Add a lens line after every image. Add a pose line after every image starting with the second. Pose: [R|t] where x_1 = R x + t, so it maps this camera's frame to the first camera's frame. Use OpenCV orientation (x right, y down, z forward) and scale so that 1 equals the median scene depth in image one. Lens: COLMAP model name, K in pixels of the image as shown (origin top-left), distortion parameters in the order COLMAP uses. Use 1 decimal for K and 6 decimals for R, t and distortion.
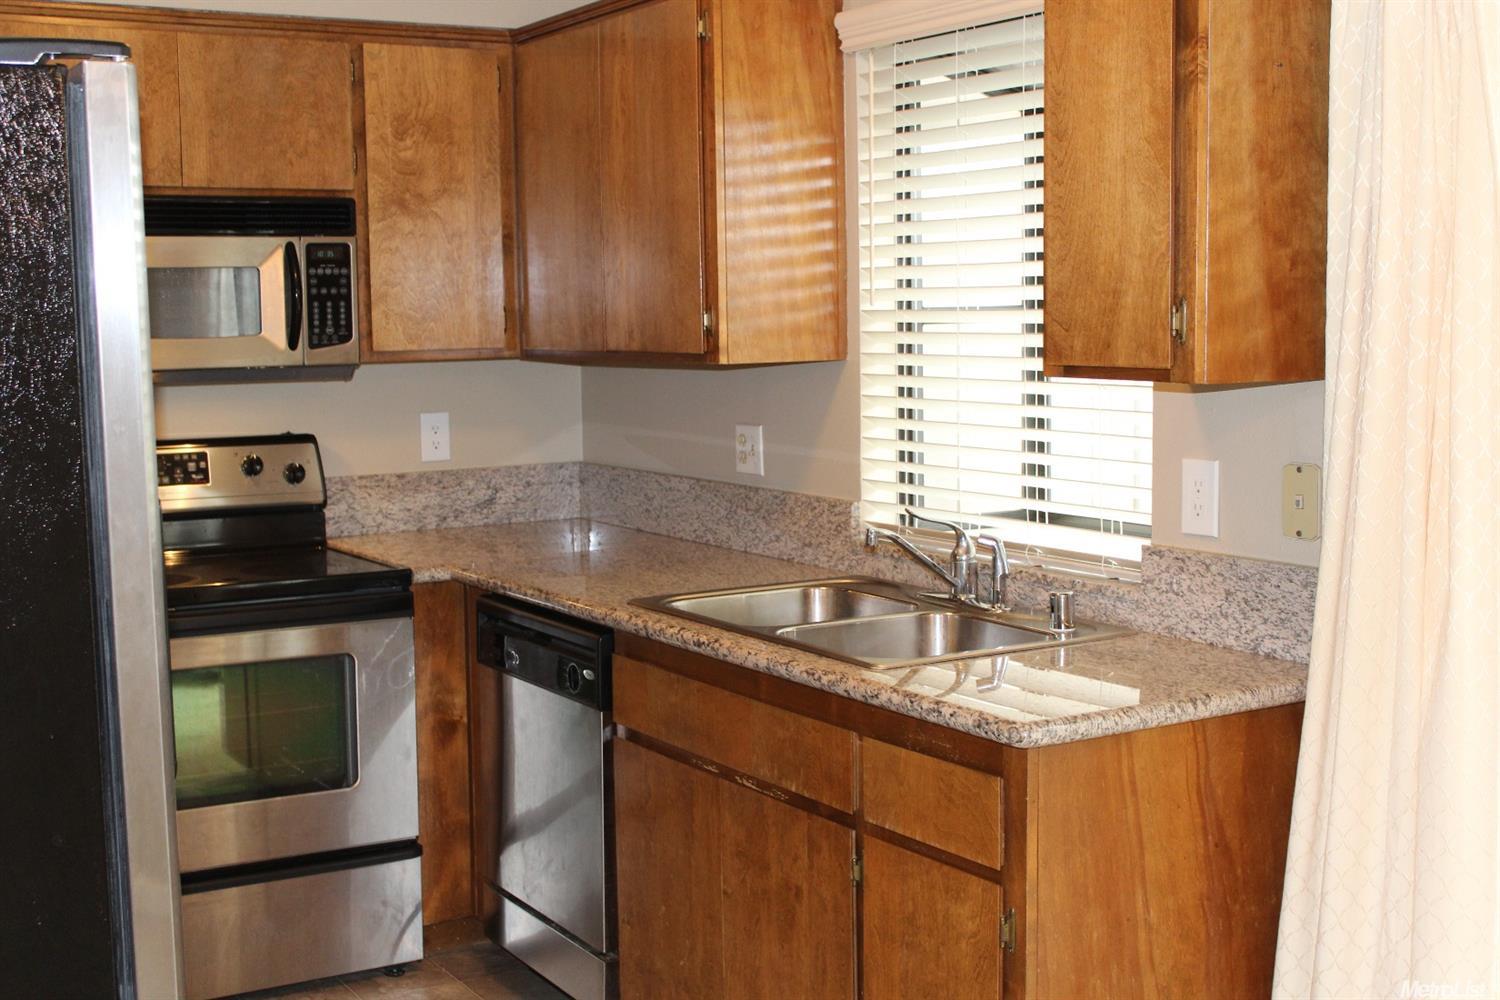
lens RADIAL K [[1877.1, 0, 739.0], [0, 1877.1, 507.4], [0, 0, 1]] dist [-0.081797, 0.123470]
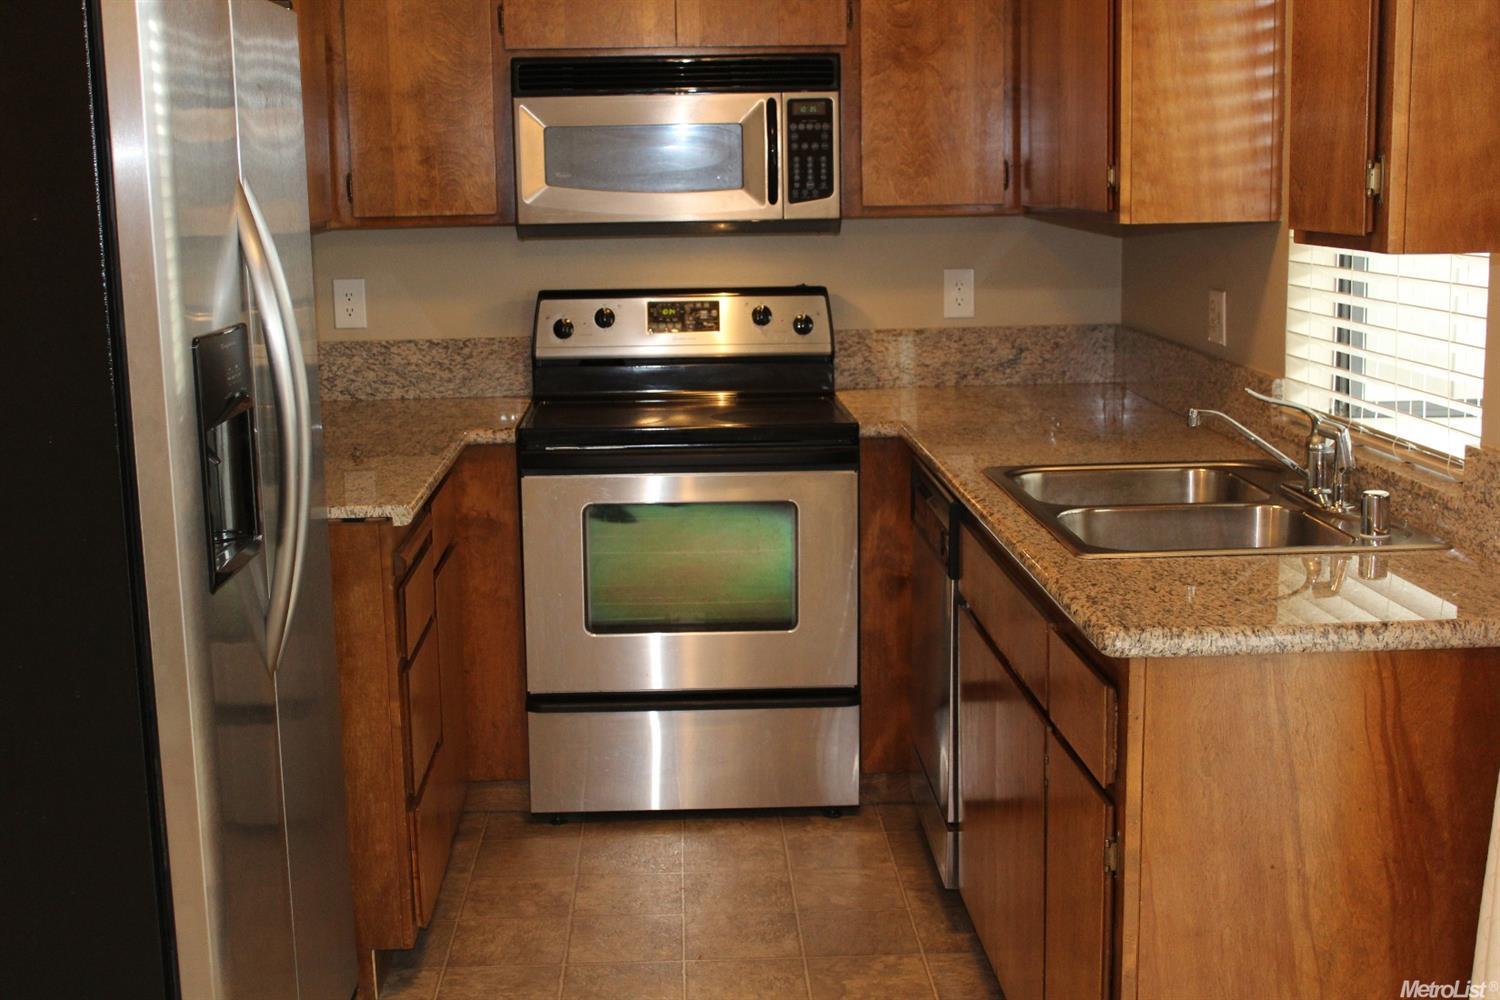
lens RADIAL K [[1877.1, 0, 739.0], [0, 1877.1, 507.4], [0, 0, 1]] dist [-0.081797, 0.123470]
pose [[0.877558, 0.082304, -0.472354, 0.243401], [-0.045621, 0.995020, 0.088619, -0.008457], [0.477295, -0.056219, 0.876943, 0.075784]]
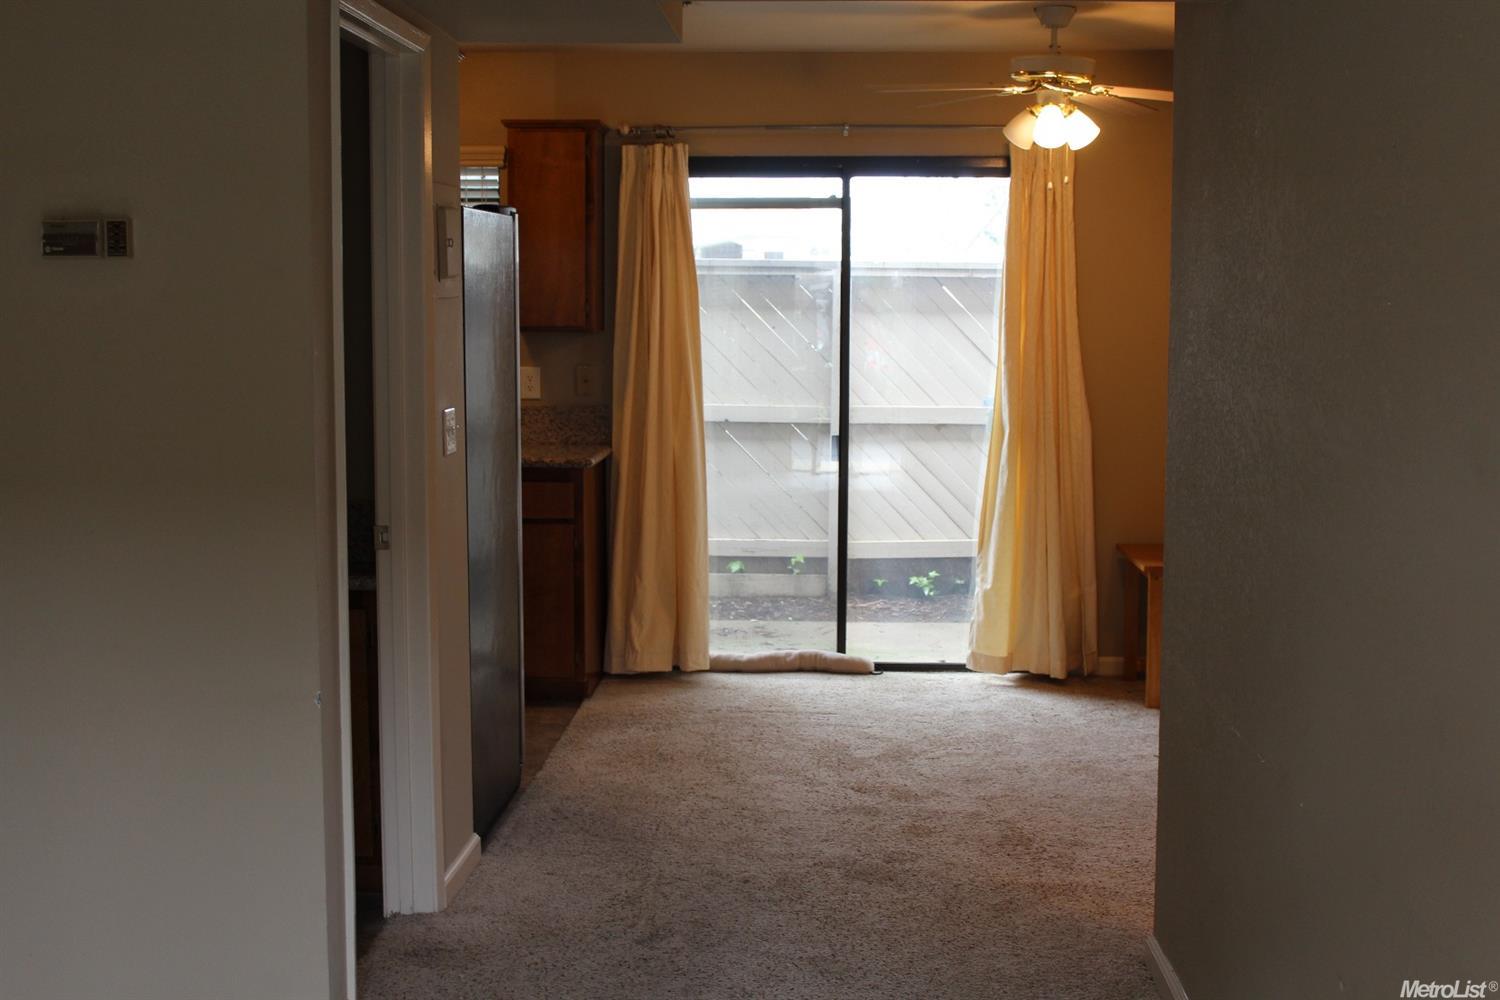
lens RADIAL K [[1877.1, 0, 739.0], [0, 1877.1, 507.4], [0, 0, 1]] dist [-0.081797, 0.123470]
pose [[0.558664, -0.076480, 0.825860, -1.143207], [0.078801, 0.996129, 0.038943, 0.058111], [-0.825642, 0.043323, 0.562528, -0.399539]]
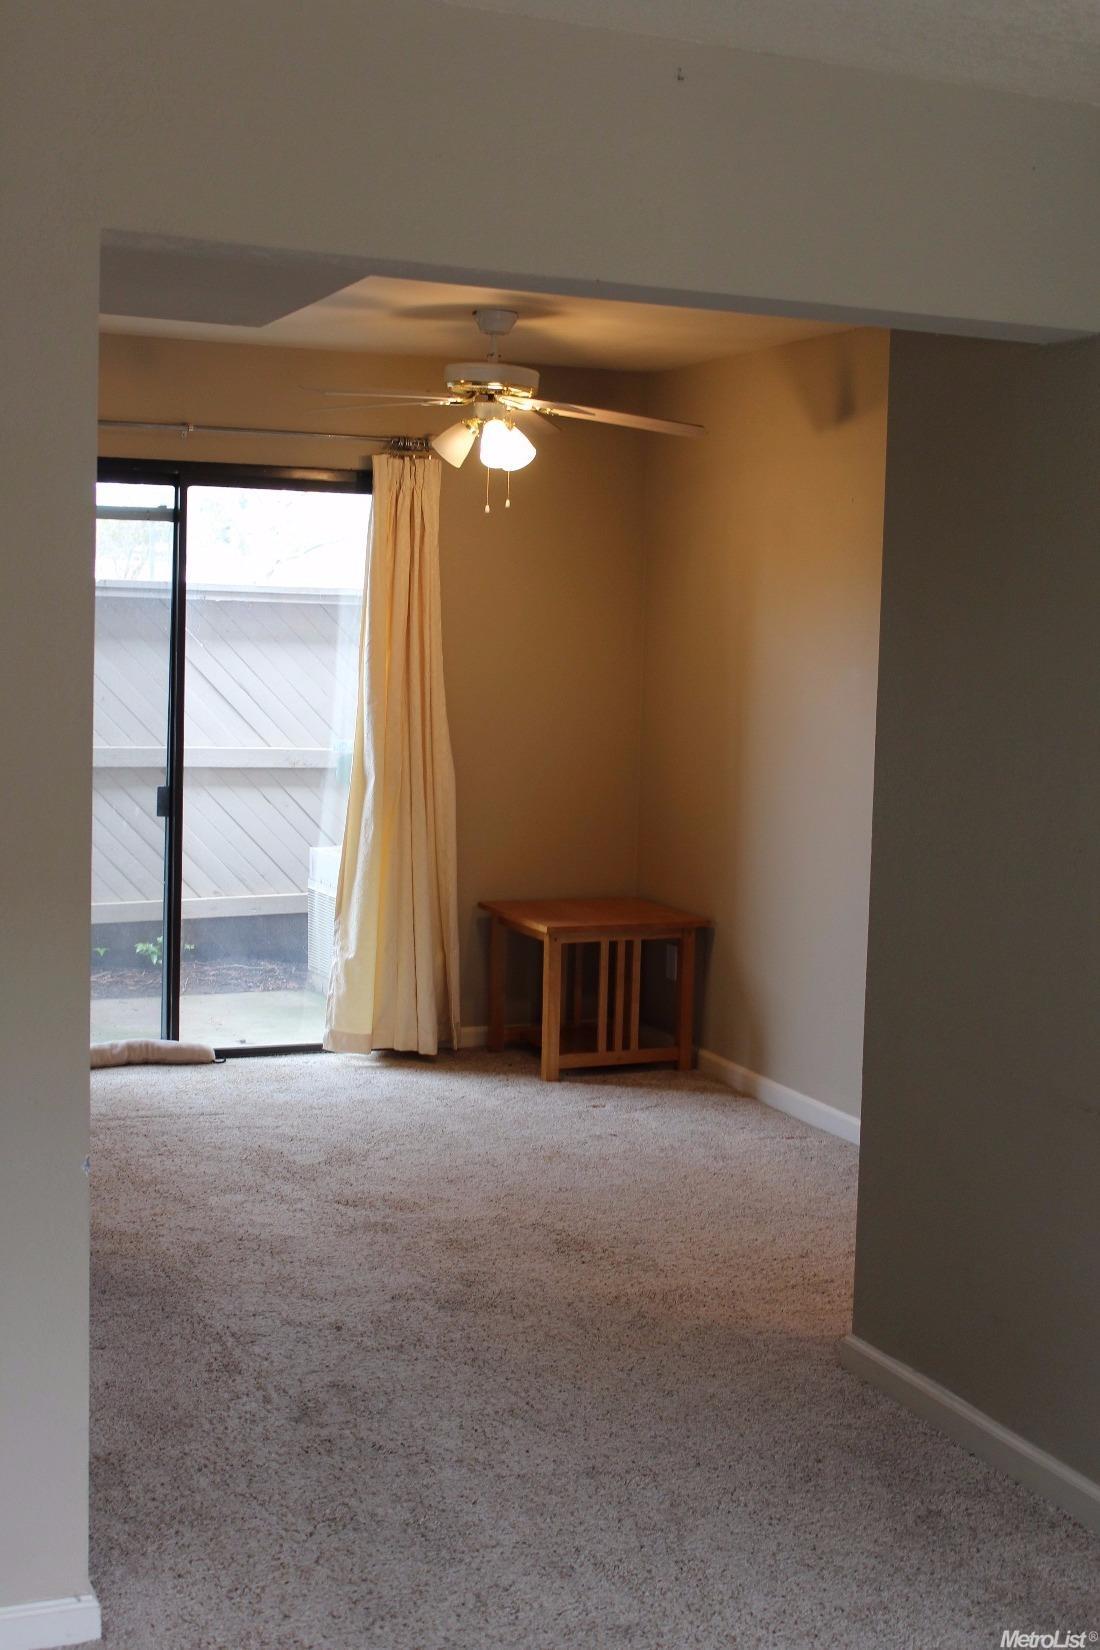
lens RADIAL K [[2064.8, 0, 550.0], [0, 2064.8, 825.0], [0, 0, 1]] dist [-0.081797, 0.123470]
pose [[0.148758, -0.076091, 0.985942, -1.216386], [0.077267, 0.994881, 0.065123, 0.014565], [-0.985850, 0.066493, 0.153876, -0.050131]]
